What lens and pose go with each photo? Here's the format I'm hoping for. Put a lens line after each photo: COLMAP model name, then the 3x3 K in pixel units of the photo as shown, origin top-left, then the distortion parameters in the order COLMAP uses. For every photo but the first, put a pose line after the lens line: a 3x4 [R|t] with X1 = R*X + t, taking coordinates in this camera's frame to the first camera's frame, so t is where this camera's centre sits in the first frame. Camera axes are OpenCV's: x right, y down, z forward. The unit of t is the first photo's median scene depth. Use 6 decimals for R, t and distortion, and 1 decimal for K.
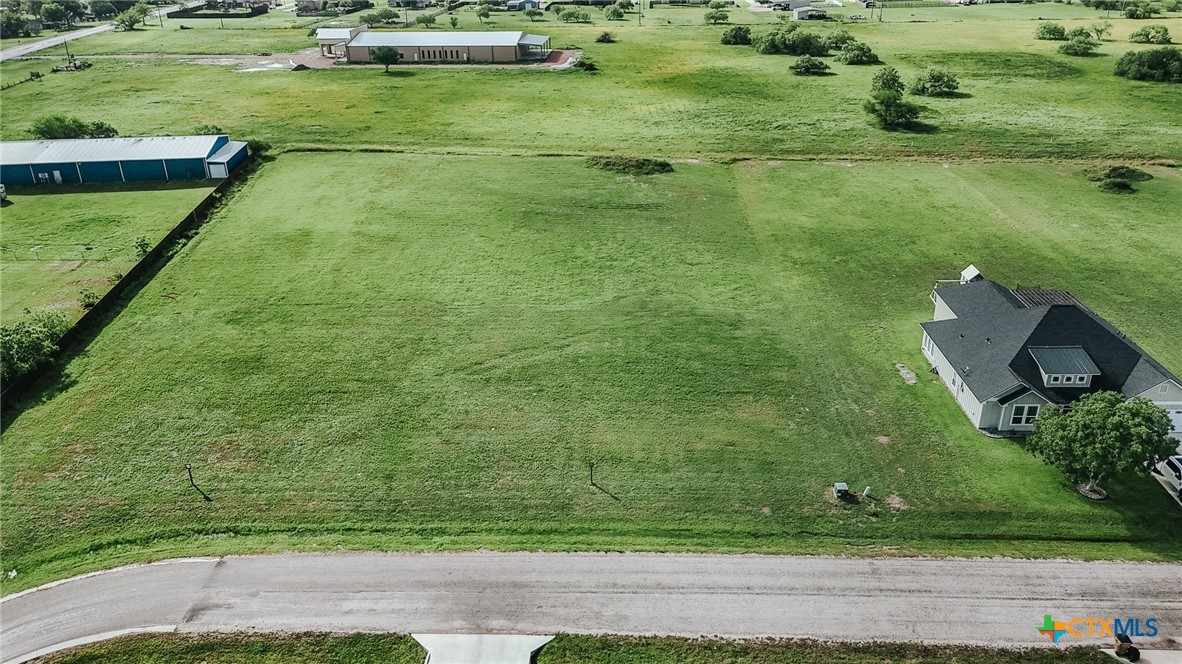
lens RADIAL K [[875.1, 0, 590.4], [0, 875.1, 340.8], [0, 0, 1]] dist [0.076960, -0.076629]
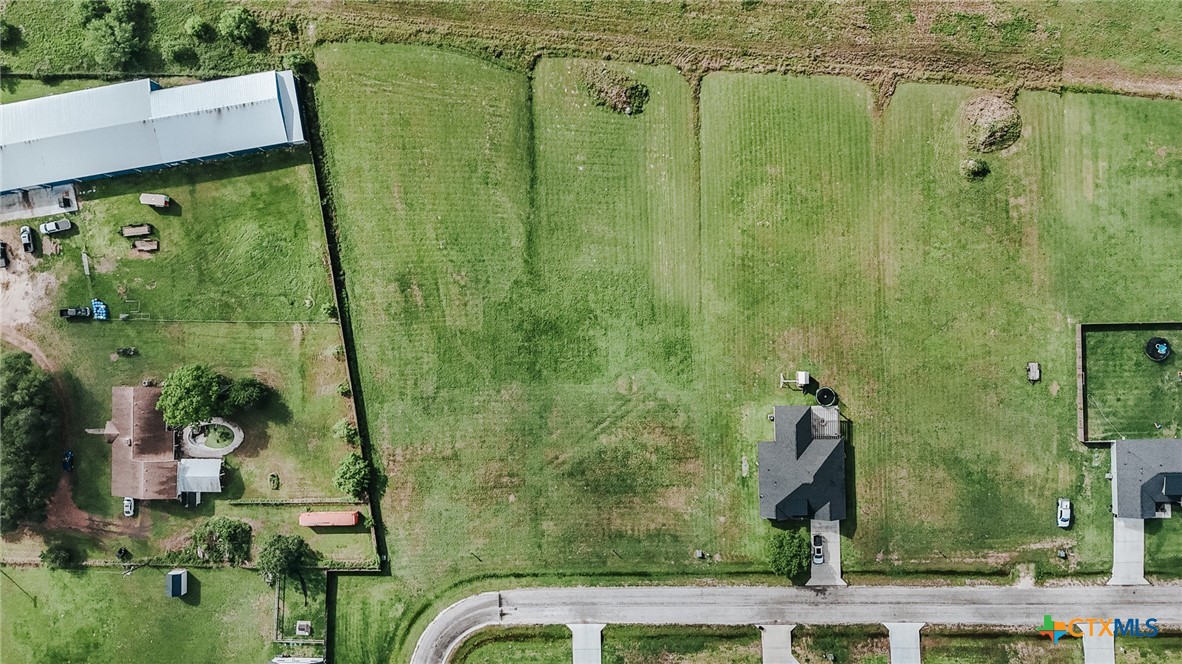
lens RADIAL K [[875.1, 0, 585.4], [0, 875.1, 329.3], [0, 0, 1]] dist [0.076960, -0.076629]
pose [[0.998037, -0.053651, -0.032315, 0.029237], [0.052247, 0.428649, 0.901959, -1.816602], [-0.034539, -0.901877, 0.430610, 0.287673]]
